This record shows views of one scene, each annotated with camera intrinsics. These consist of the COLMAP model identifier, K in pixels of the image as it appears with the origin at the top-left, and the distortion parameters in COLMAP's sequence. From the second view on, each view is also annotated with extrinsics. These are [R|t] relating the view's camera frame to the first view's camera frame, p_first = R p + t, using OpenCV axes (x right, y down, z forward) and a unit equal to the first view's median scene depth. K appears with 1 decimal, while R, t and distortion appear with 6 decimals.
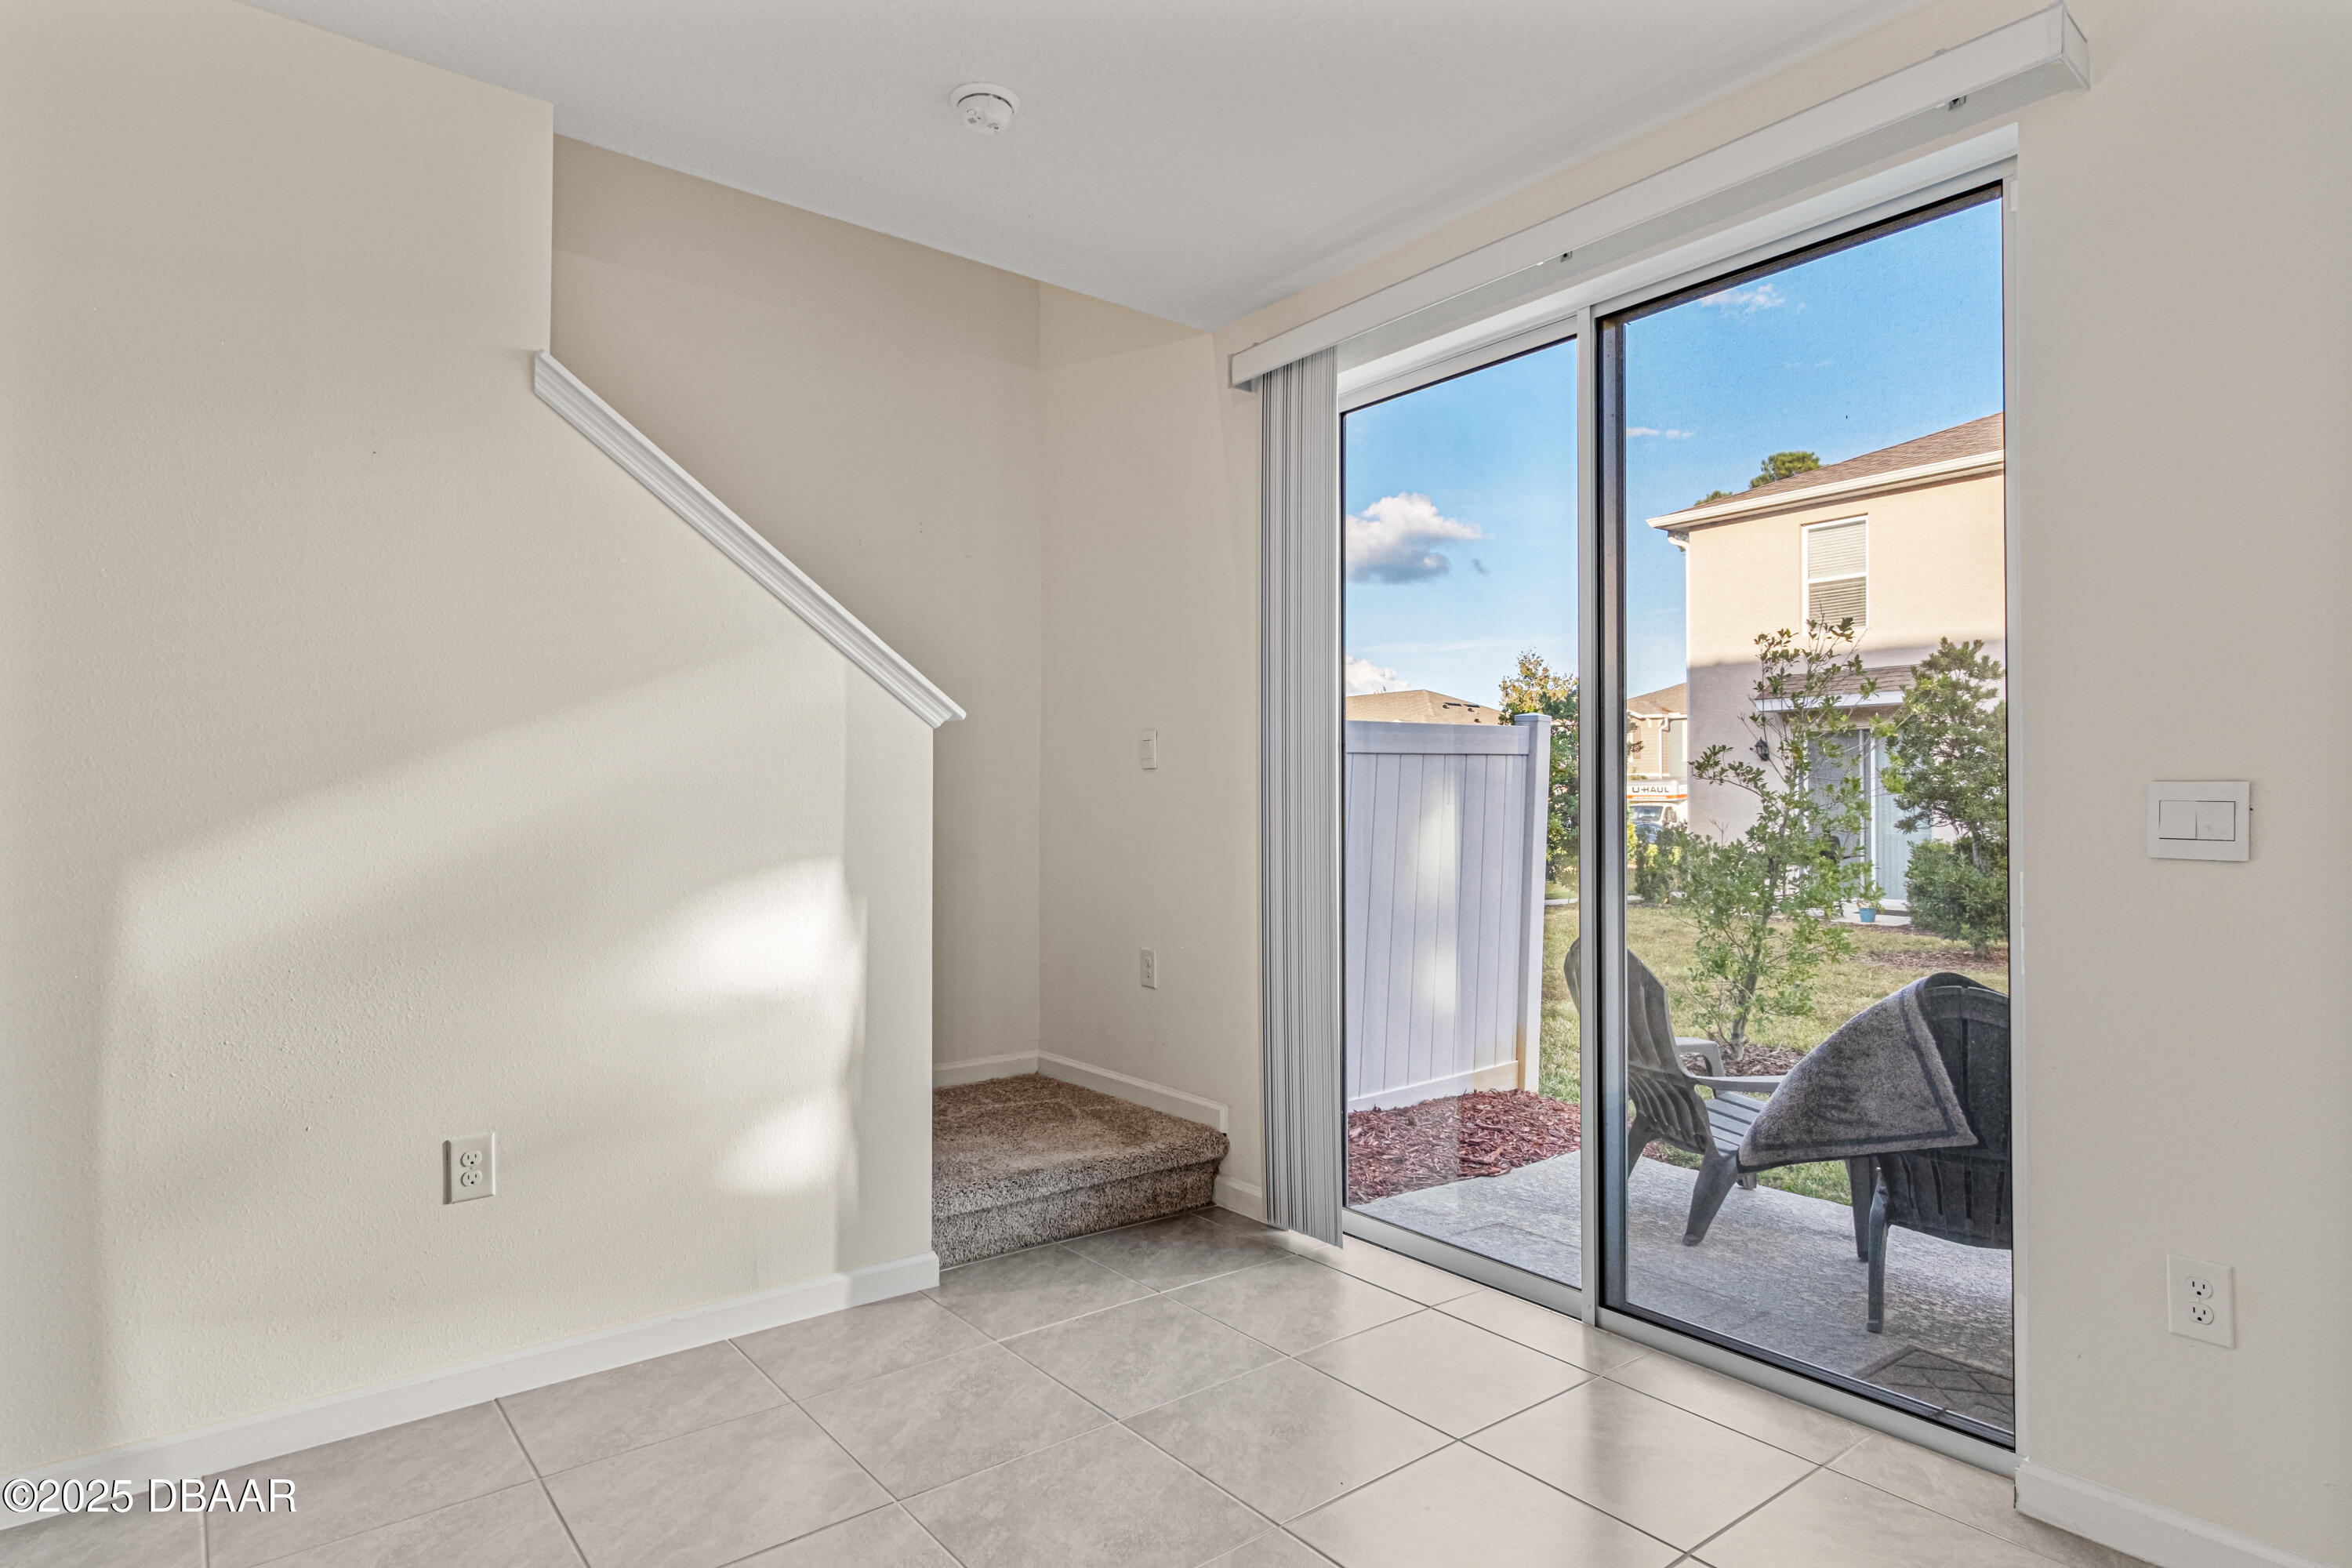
lens RADIAL K [[1275.2, 0, 1188.5], [0, 1275.2, 842.9], [0, 0, 1]] dist [0.000072, 0.000007]
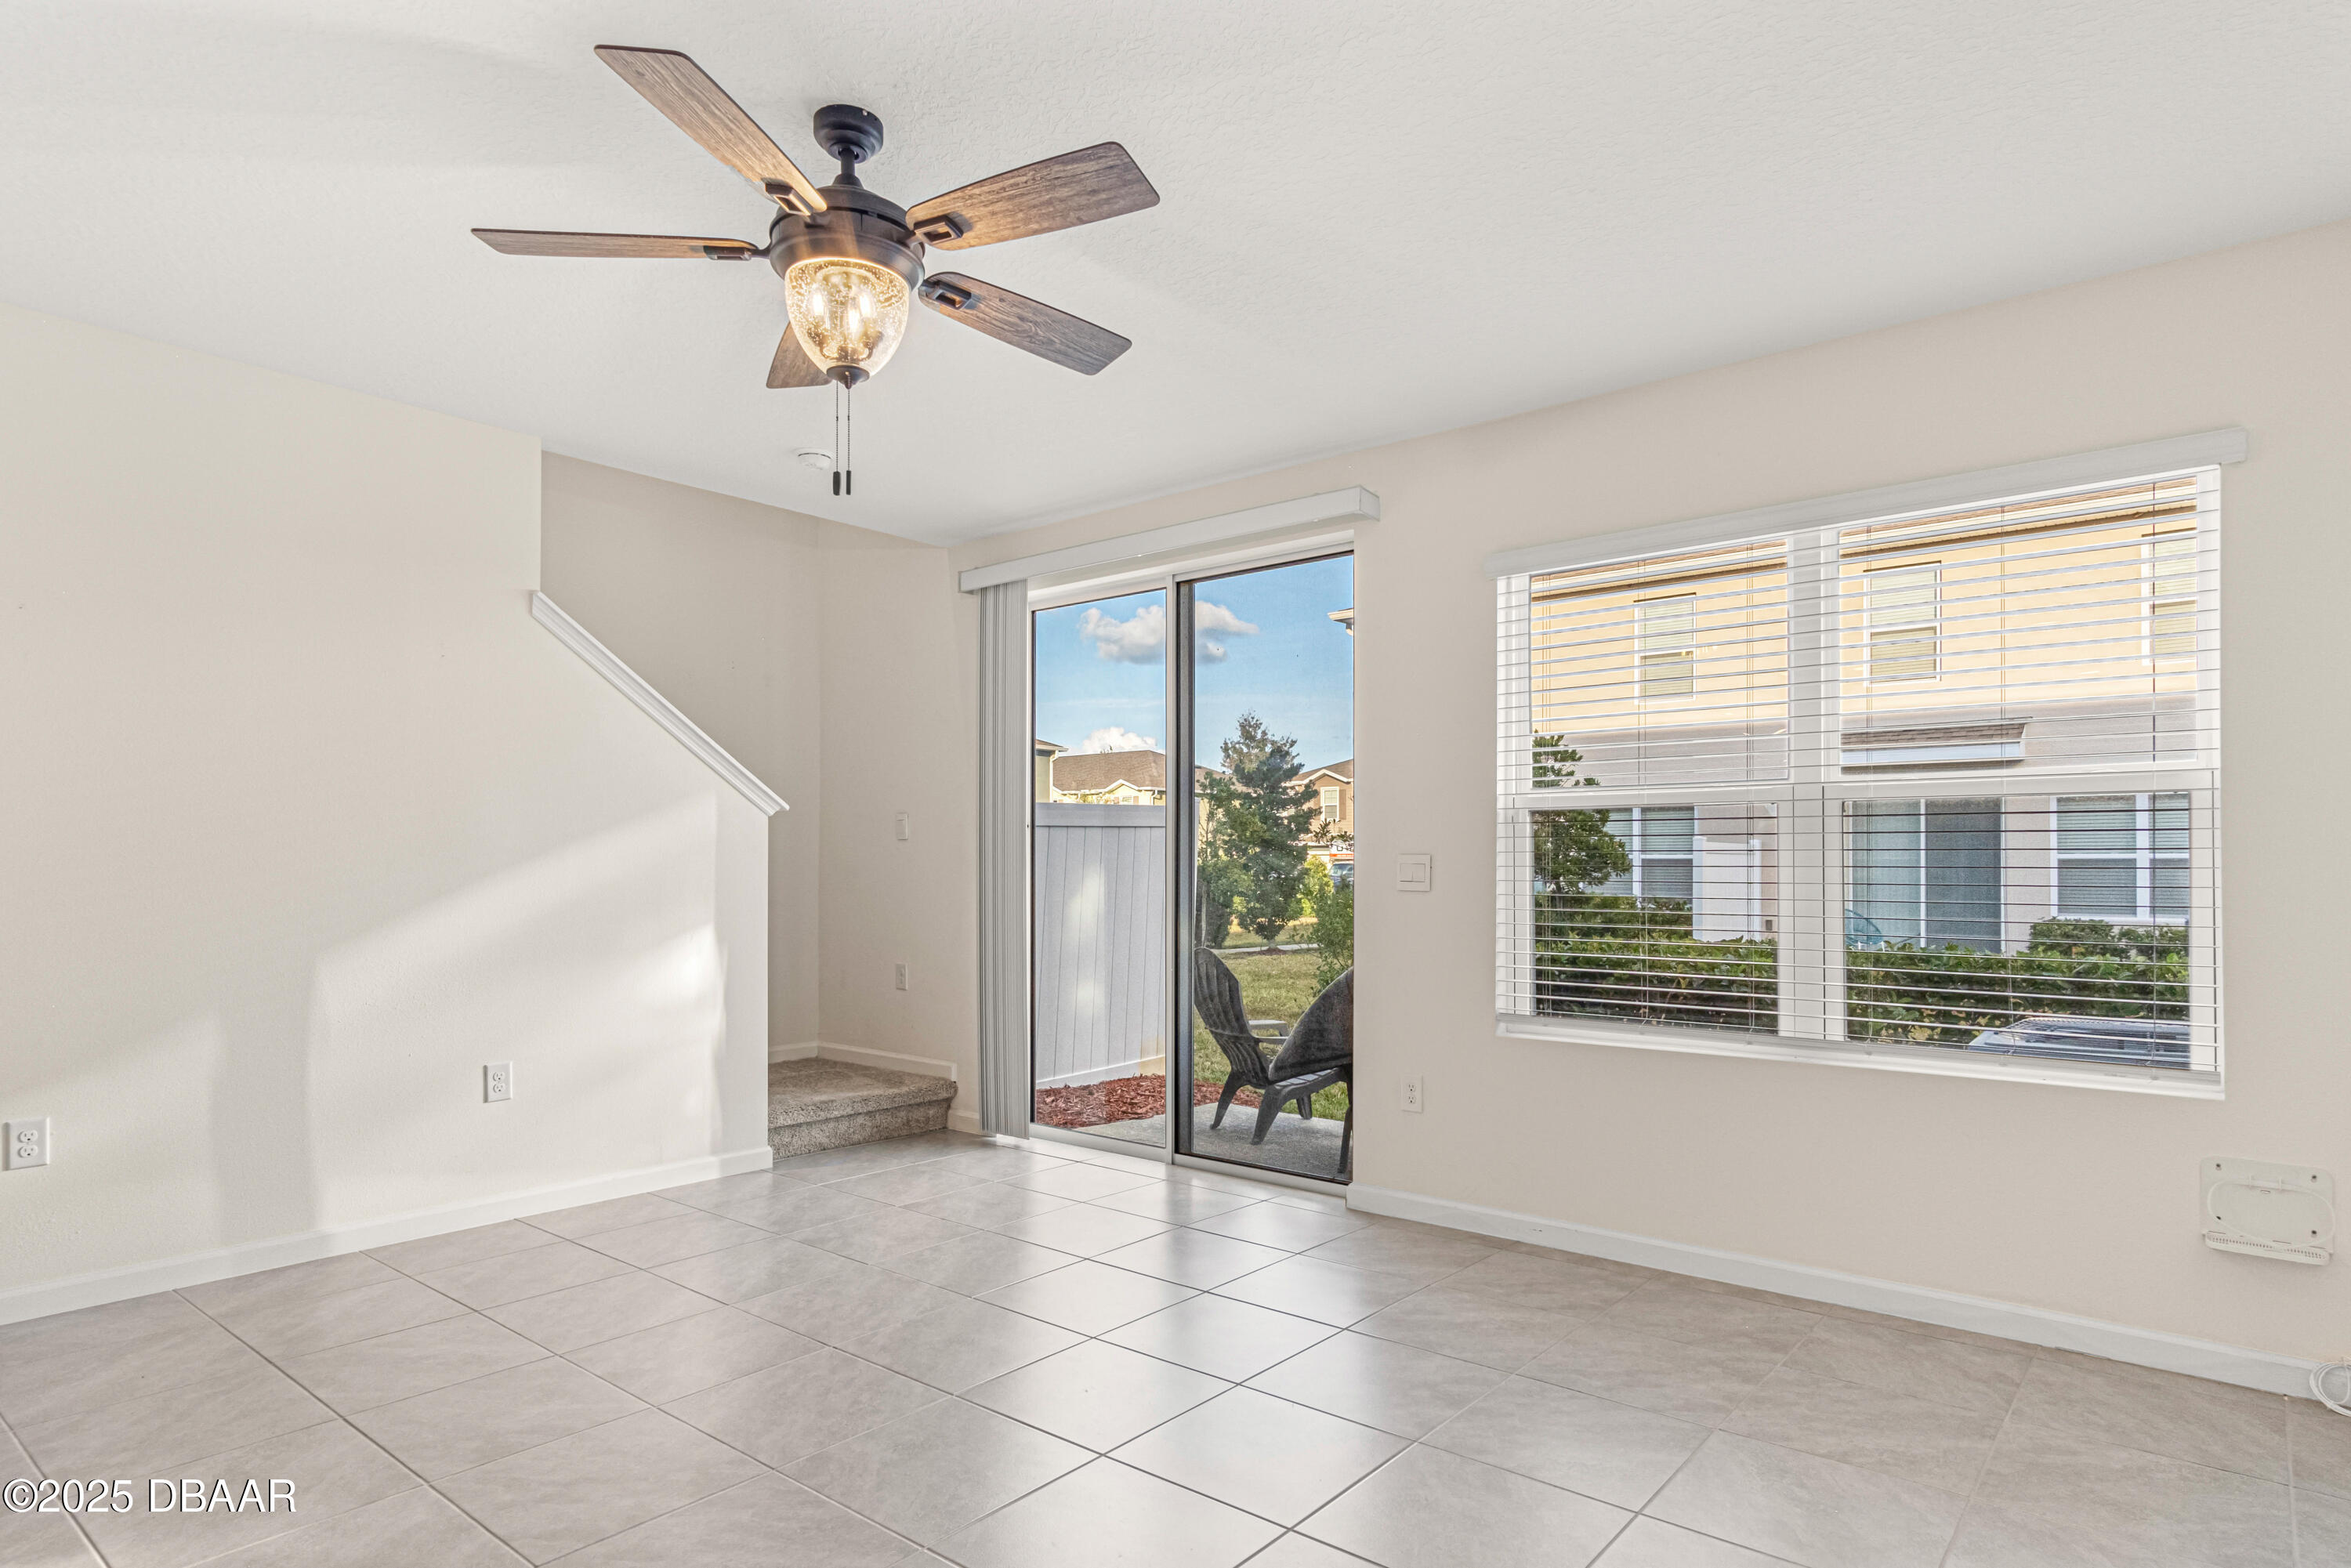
lens RADIAL K [[1274.6, 0, 1188.0], [0, 1274.6, 842.9], [0, 0, 1]] dist [0.000072, 0.000007]
pose [[0.977671, 0.003558, 0.210112, -0.022136], [0.005853, 0.999008, -0.044152, 0.014820], [-0.210060, 0.044396, 0.976680, -0.611084]]
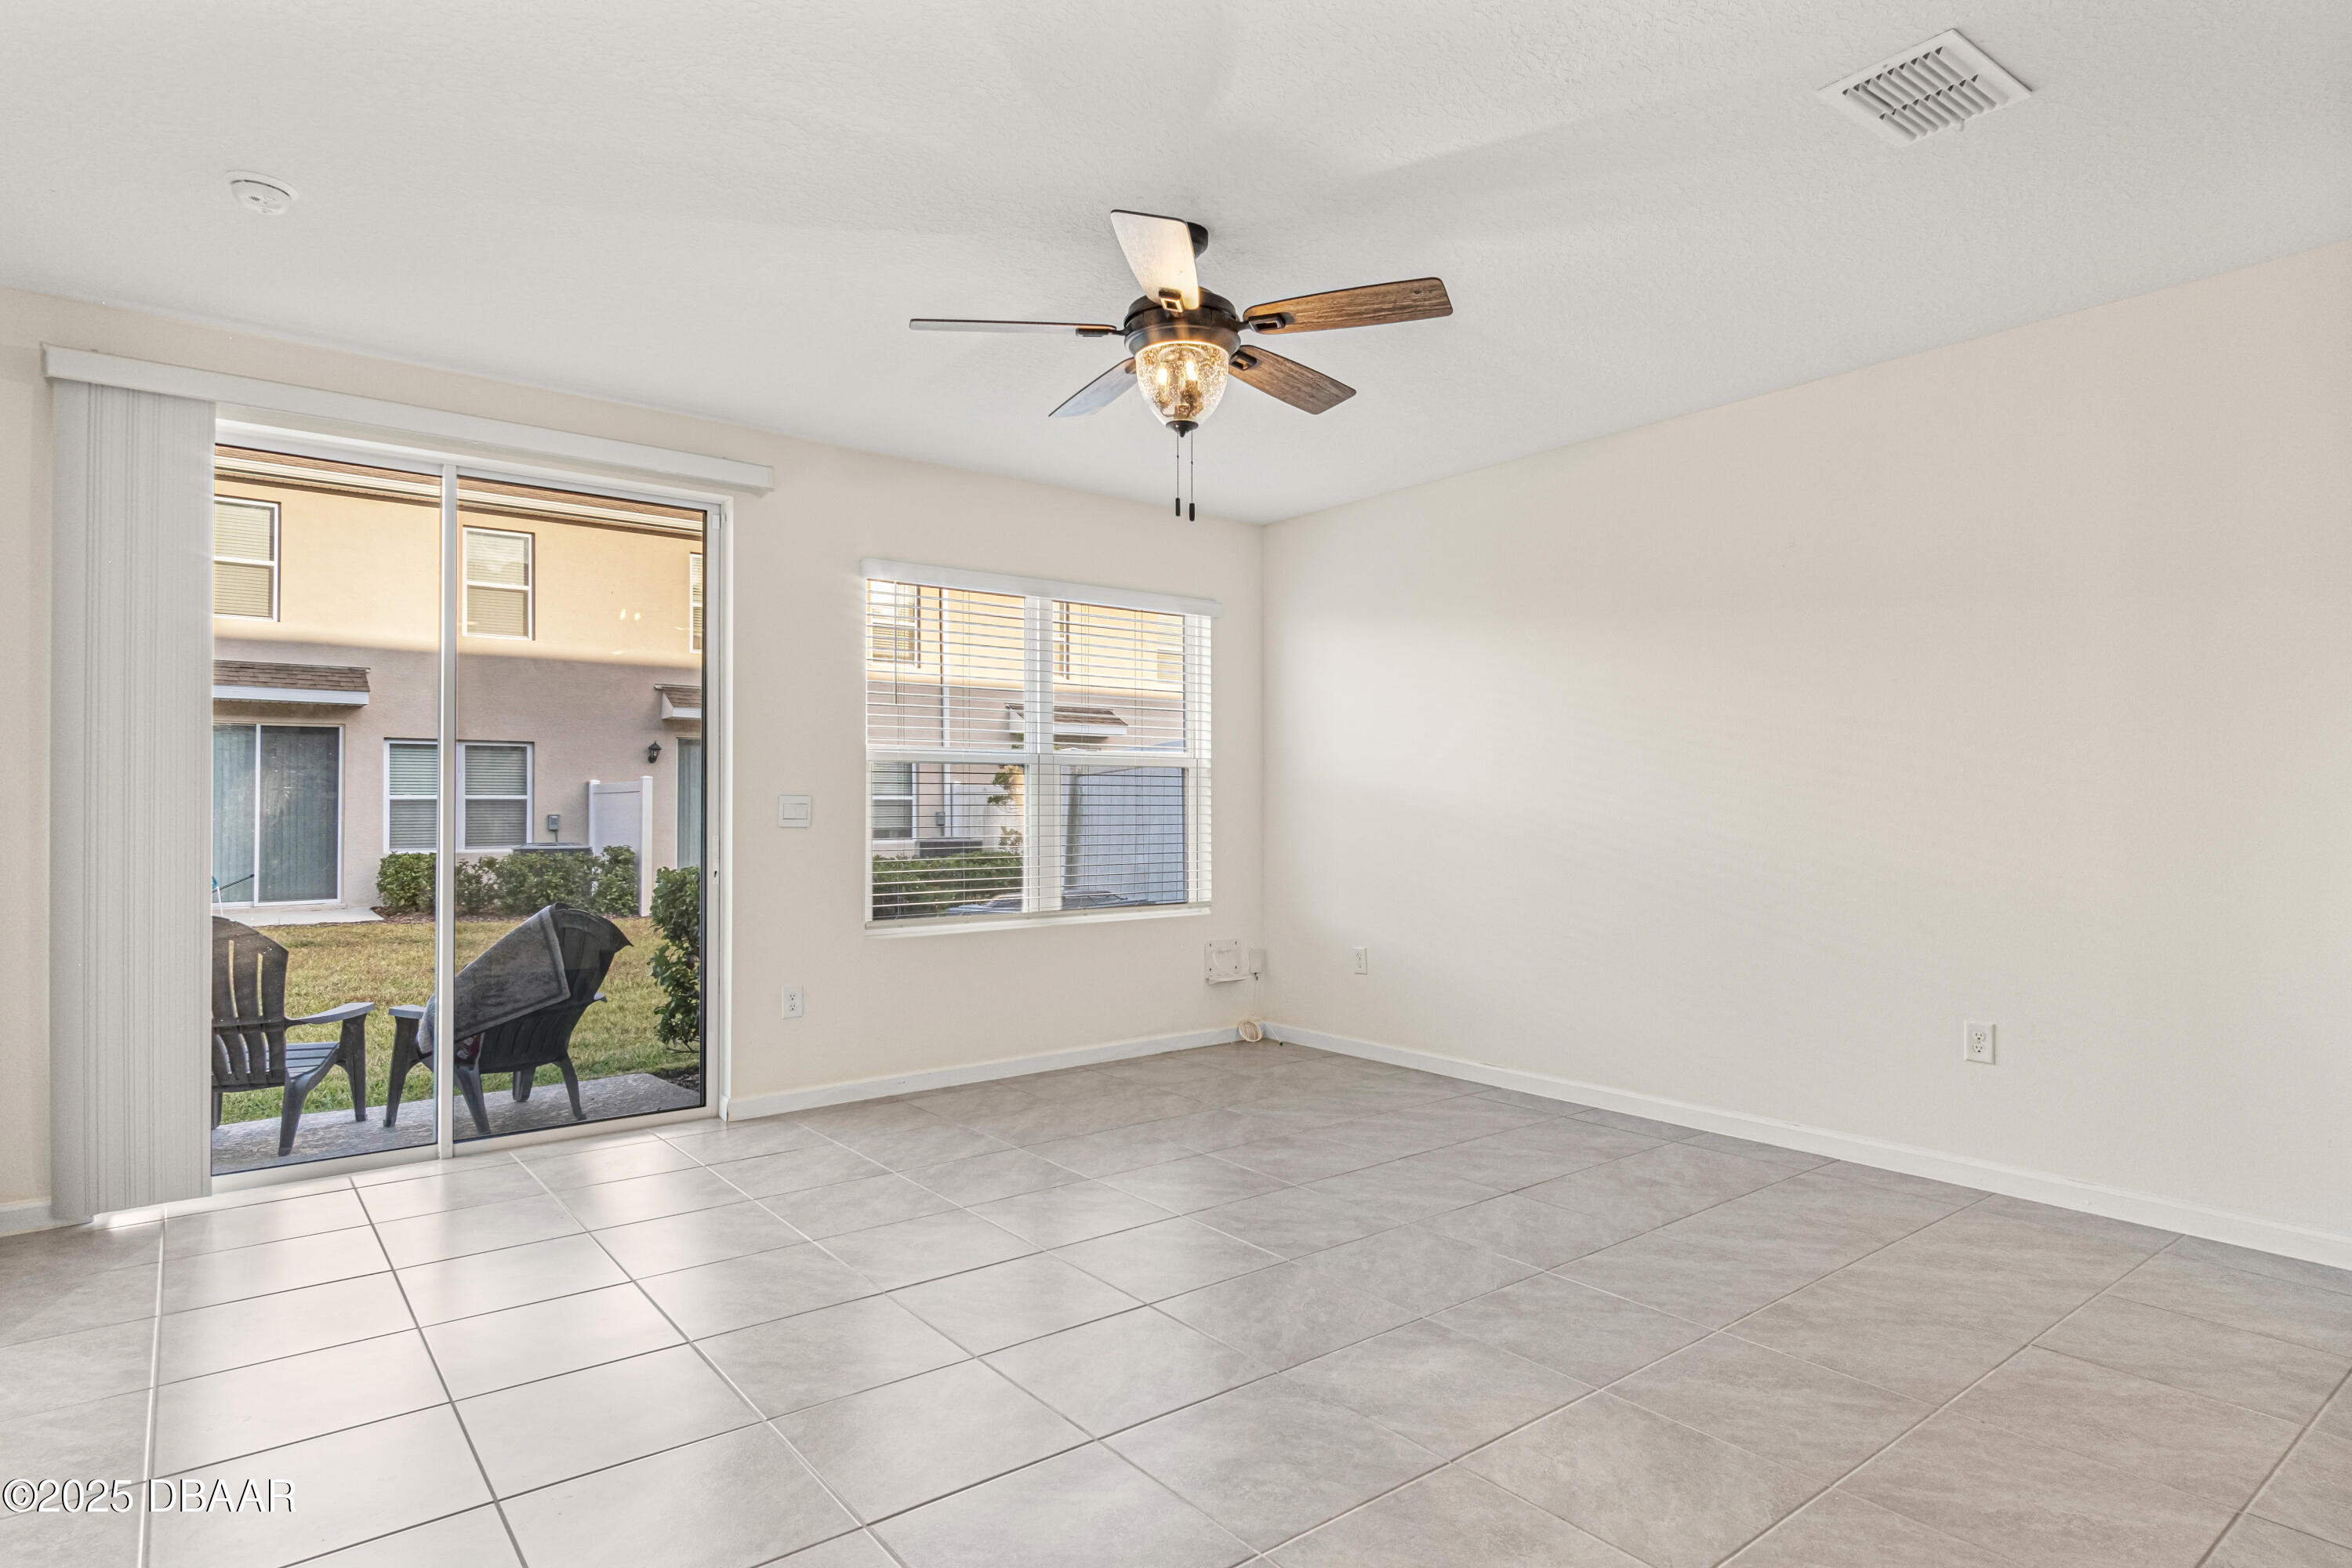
lens RADIAL K [[1275.2, 0, 1188.5], [0, 1275.2, 842.9], [0, 0, 1]] dist [0.000072, 0.000007]
pose [[0.005397, -0.033031, 0.999440, -0.977433], [0.032105, 0.998945, 0.032841, -0.008042], [-0.999470, 0.031910, 0.006451, 0.104569]]
